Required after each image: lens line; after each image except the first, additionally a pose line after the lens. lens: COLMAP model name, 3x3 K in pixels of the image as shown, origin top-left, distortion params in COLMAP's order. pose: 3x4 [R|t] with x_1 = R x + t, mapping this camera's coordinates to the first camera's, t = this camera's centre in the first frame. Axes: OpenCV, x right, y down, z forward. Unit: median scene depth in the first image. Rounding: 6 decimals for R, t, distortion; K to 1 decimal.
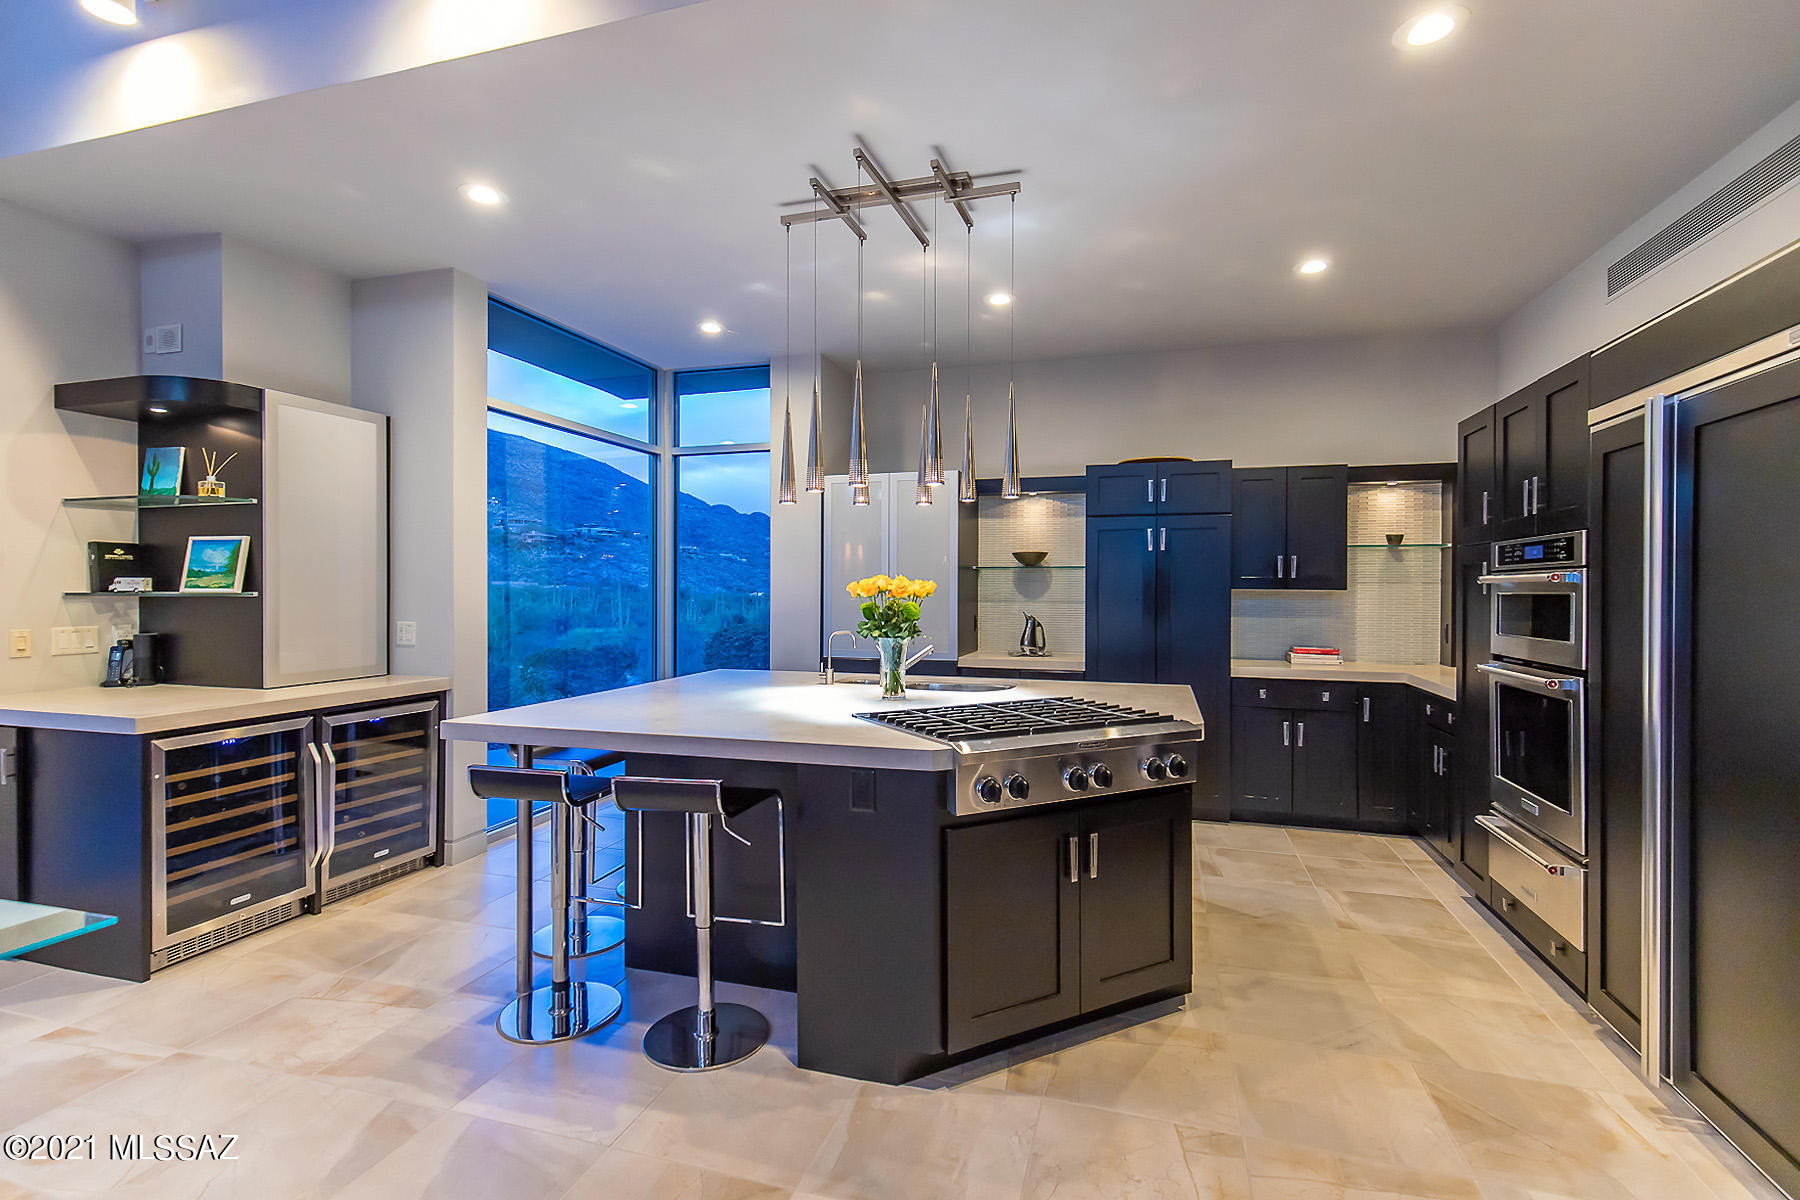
lens RADIAL K [[850.3, 0, 880.6], [0, 850.3, 594.2], [0, 0, 1]] dist [-0.001191, -0.001512]
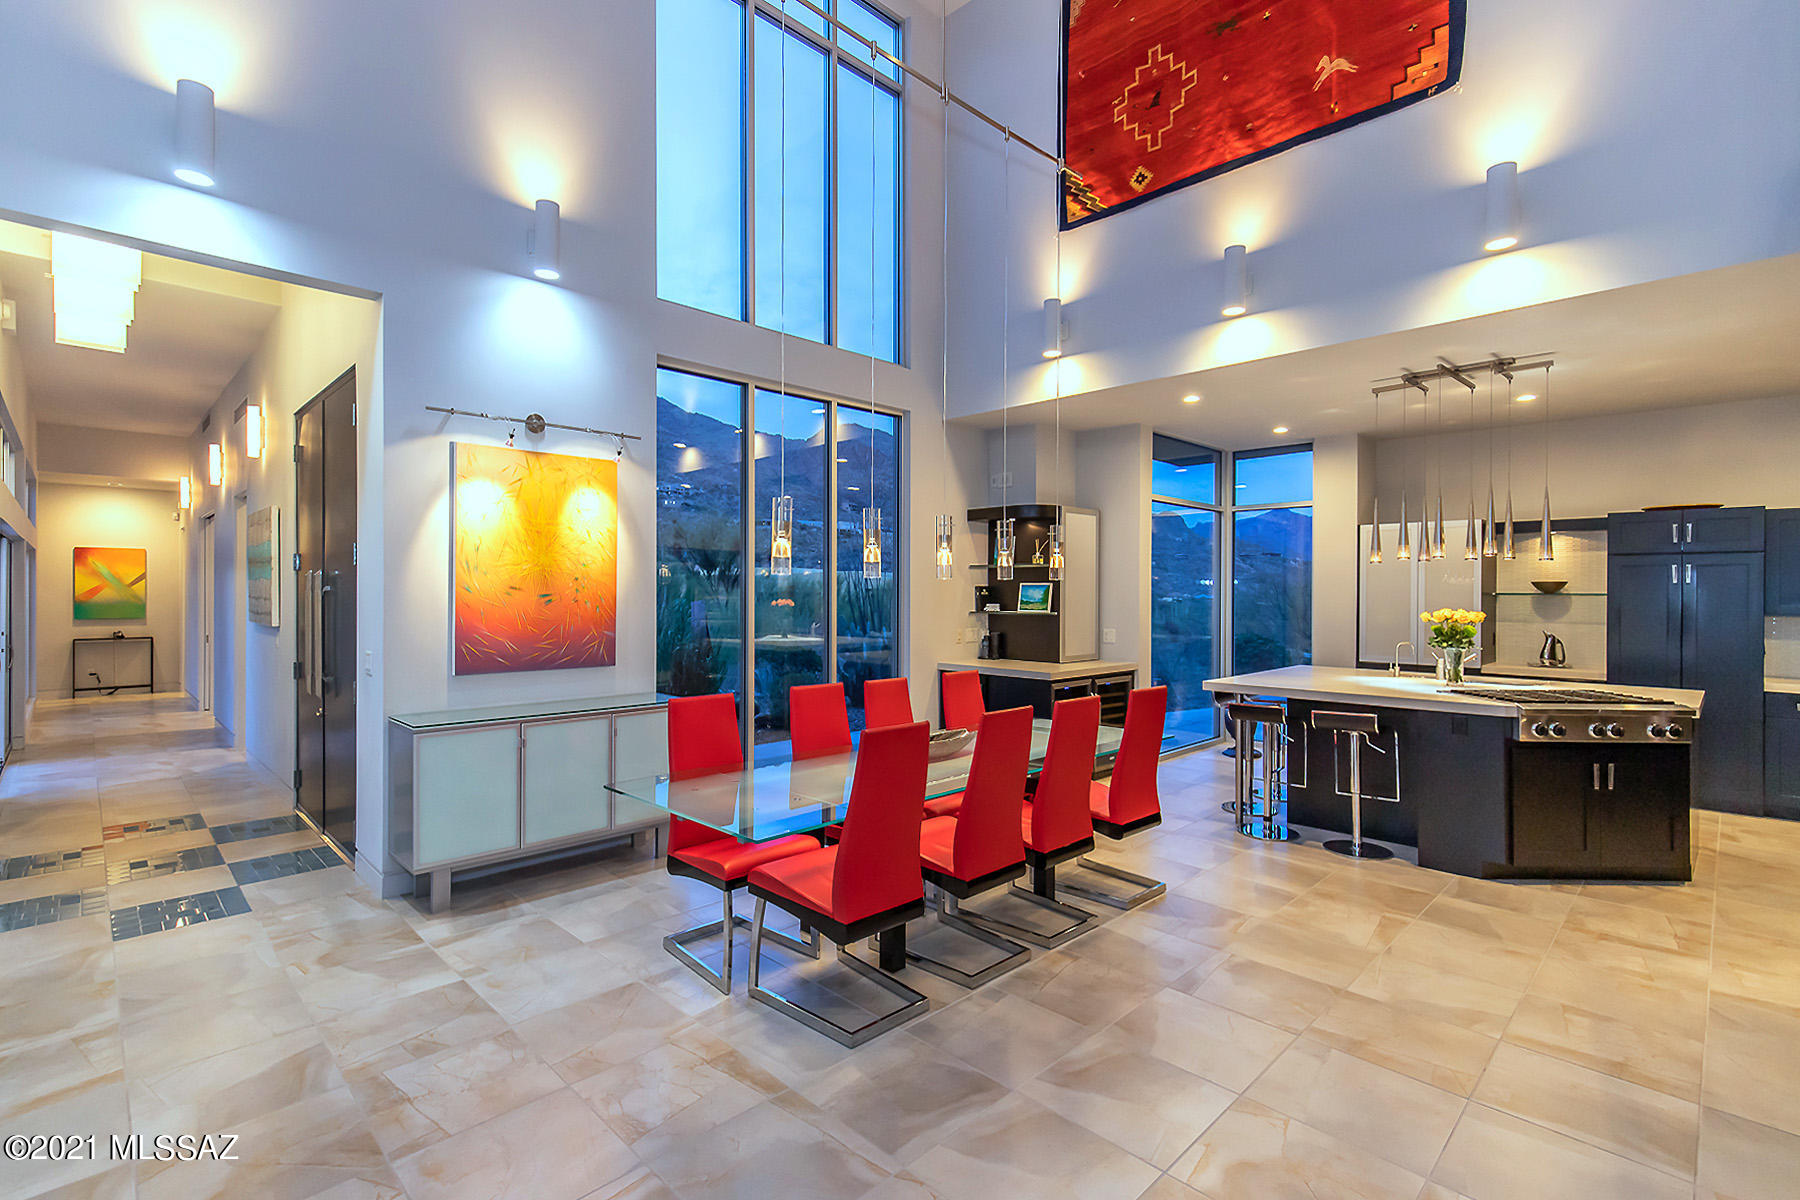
lens RADIAL K [[850.3, 0, 896.7], [0, 850.3, 589.9], [0, 0, 1]] dist [-0.001191, -0.001512]
pose [[0.894859, 0.003366, -0.446336, -0.198351], [-0.008455, 0.999920, -0.009411, -0.031555], [0.446269, 0.012195, 0.894816, -0.847187]]
